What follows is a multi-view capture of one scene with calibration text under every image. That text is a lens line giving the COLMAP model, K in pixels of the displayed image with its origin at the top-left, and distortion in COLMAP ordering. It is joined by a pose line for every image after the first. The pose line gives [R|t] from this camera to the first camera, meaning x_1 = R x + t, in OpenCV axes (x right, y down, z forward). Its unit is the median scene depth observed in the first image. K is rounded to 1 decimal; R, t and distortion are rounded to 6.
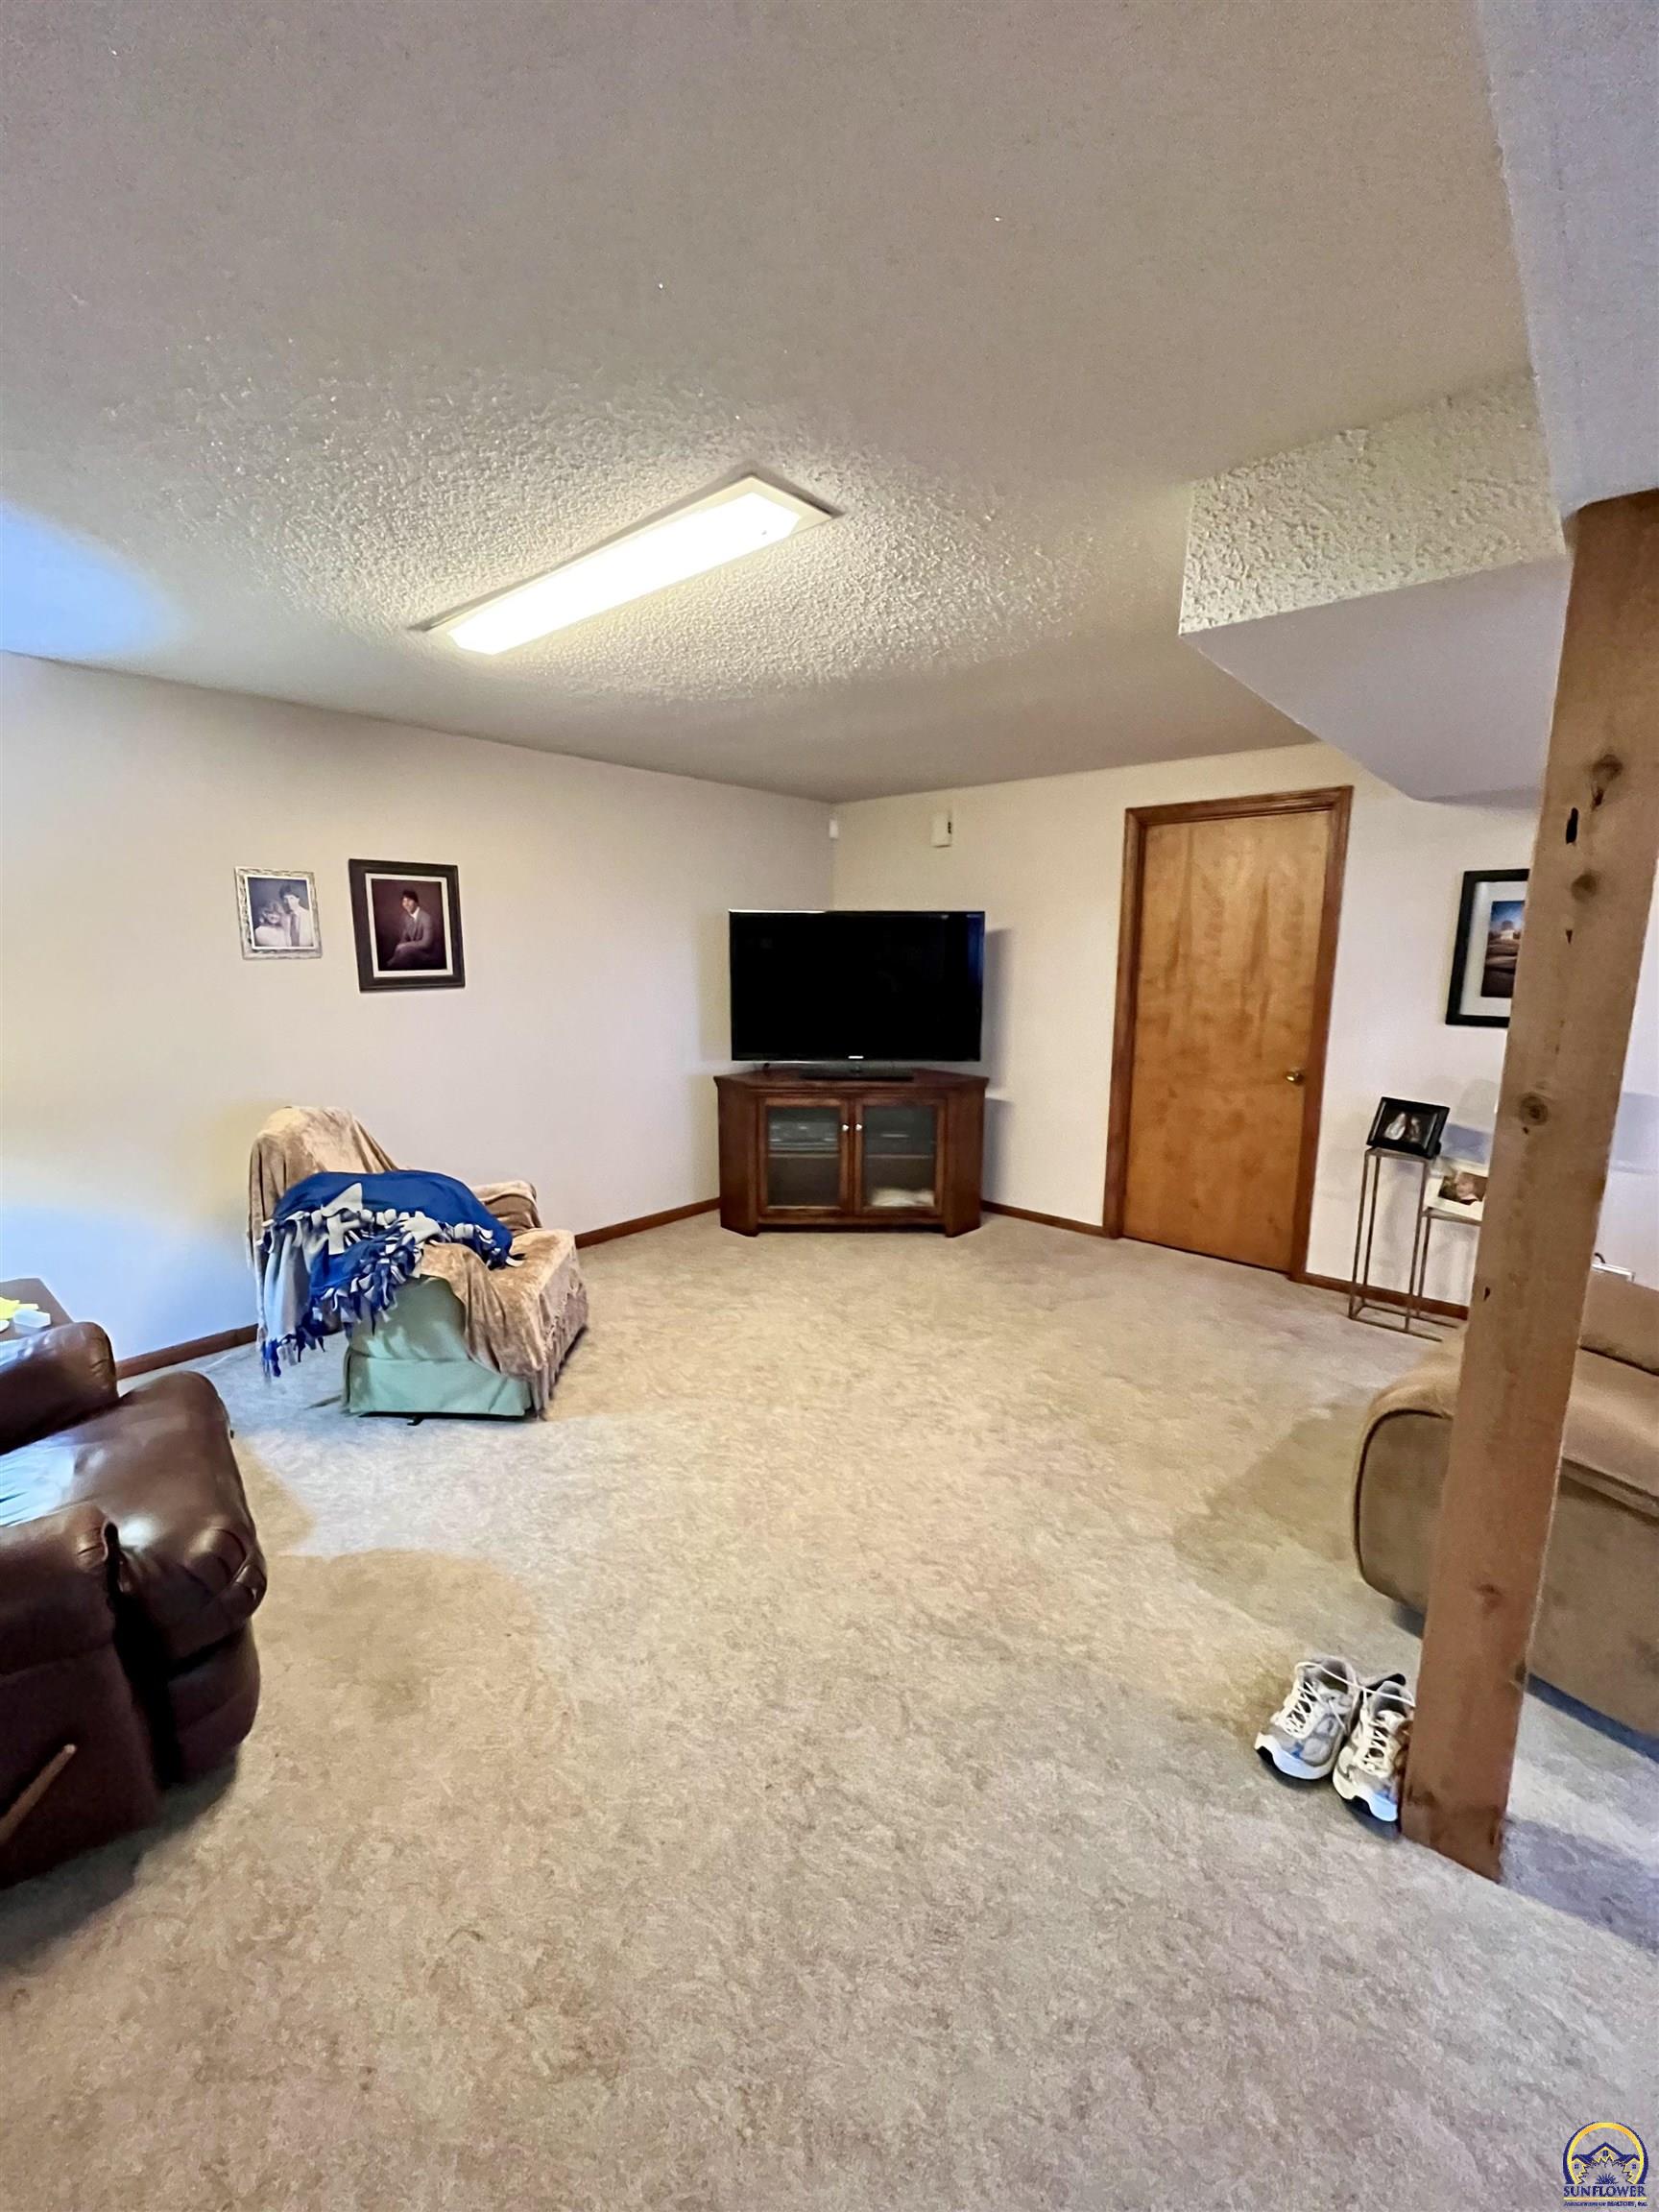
lens RADIAL K [[892.3, 0, 836.8], [0, 892.3, 1095.4], [0, 0, 1]] dist [-0.003259, 0.000395]
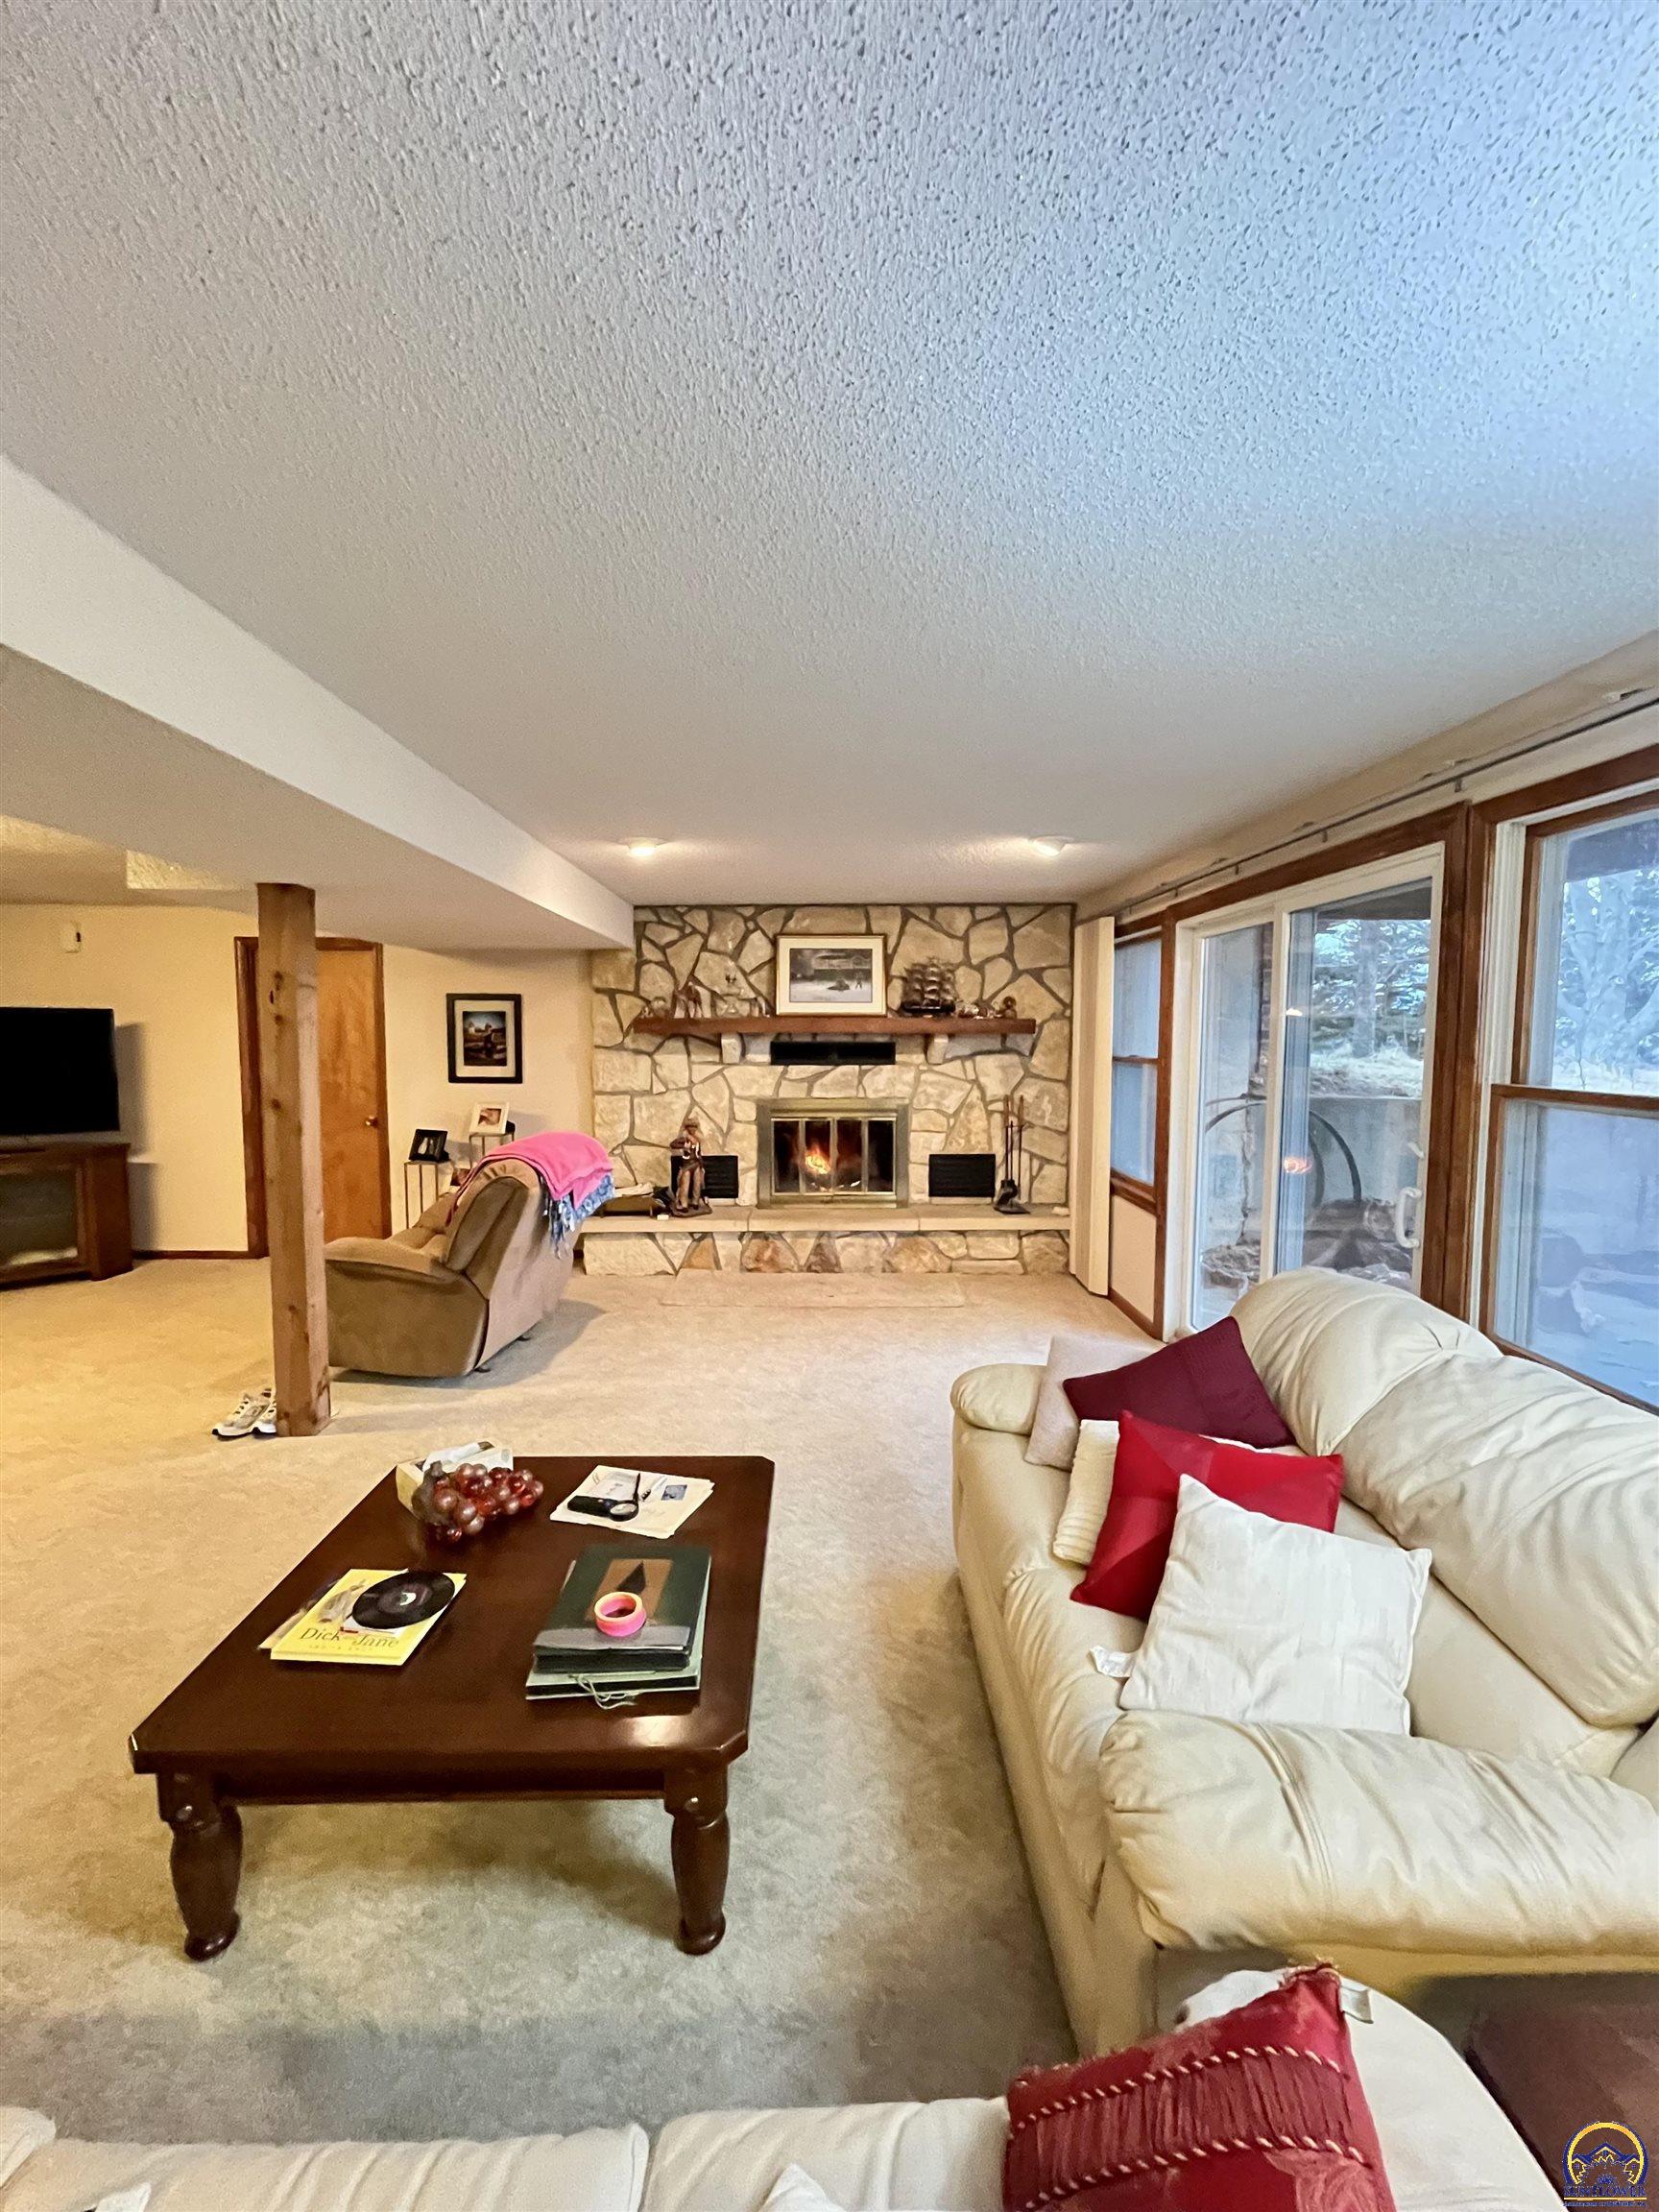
lens RADIAL K [[892.3, 0, 829.0], [0, 892.3, 1098.9], [0, 0, 1]] dist [-0.003259, 0.000395]
pose [[0.741160, -0.051863, 0.669322, 0.076858], [0.110713, 0.992803, -0.045667, 0.090033], [-0.662136, 0.107949, 0.741568, -0.605753]]
